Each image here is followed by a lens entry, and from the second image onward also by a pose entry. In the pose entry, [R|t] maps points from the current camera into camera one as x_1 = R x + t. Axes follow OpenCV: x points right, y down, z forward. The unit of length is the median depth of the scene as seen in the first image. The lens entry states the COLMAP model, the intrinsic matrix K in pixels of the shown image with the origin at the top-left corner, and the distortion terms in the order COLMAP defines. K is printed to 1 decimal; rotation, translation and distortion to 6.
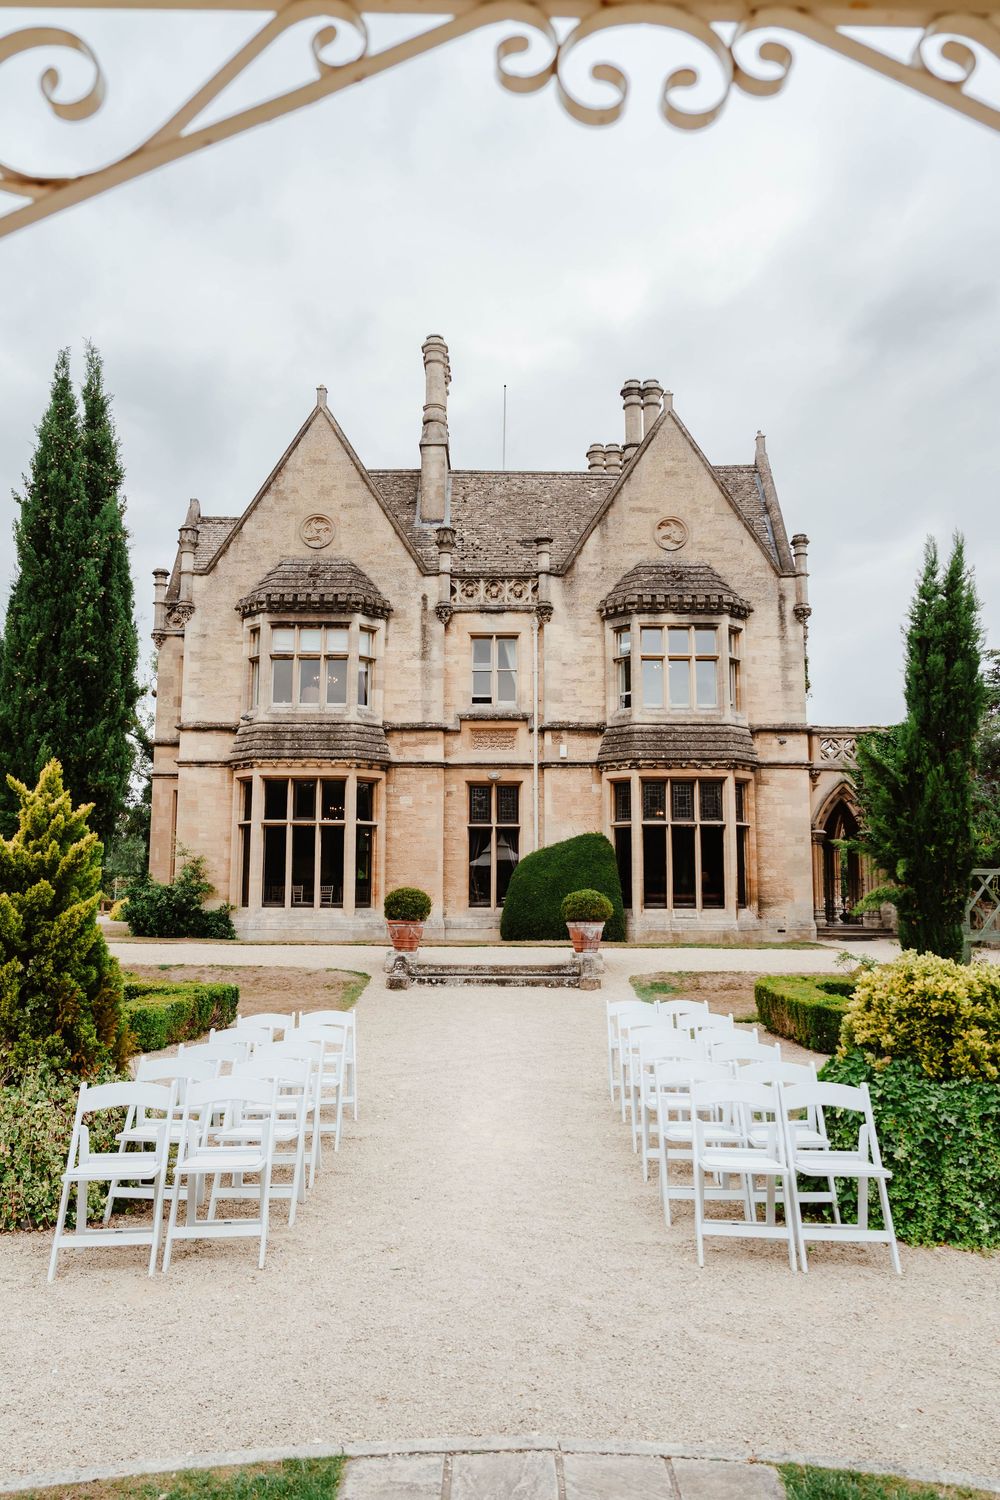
lens RADIAL K [[1049.3, 0, 500.0], [0, 1049.3, 750.0], [0, 0, 1]] dist [-0.008604, 0.001997]
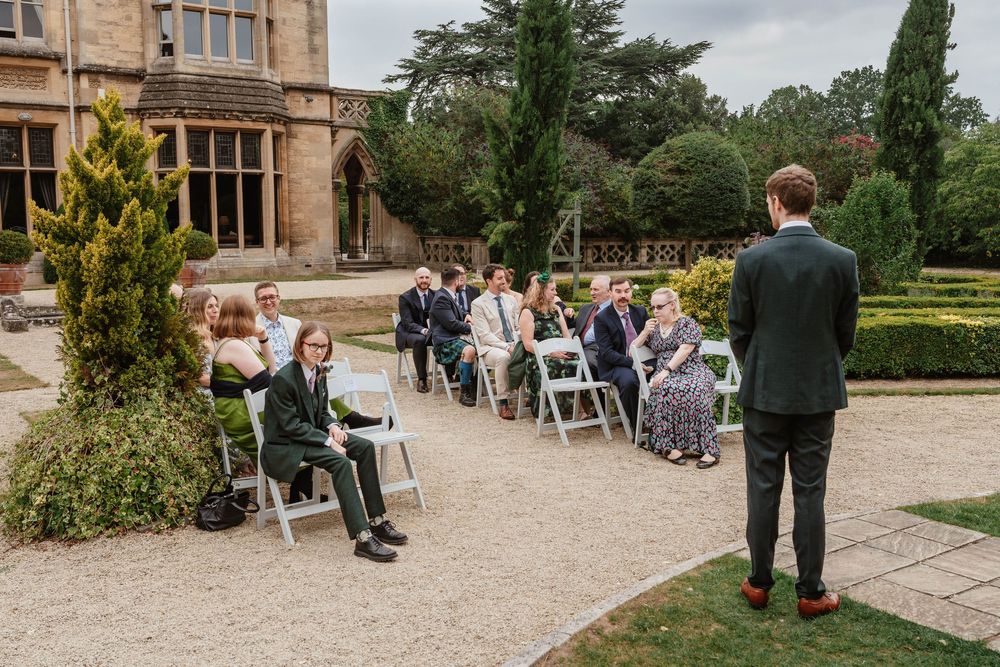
lens RADIAL K [[954.0, 0, 500.0], [0, 954.0, 333.5], [0, 0, 1]] dist [-0.004940, -0.002987]
pose [[0.824879, -0.072191, 0.560681, -0.156916], [-0.059913, 0.975062, 0.213691, 0.005711], [-0.562125, -0.209861, 0.799983, 0.010545]]
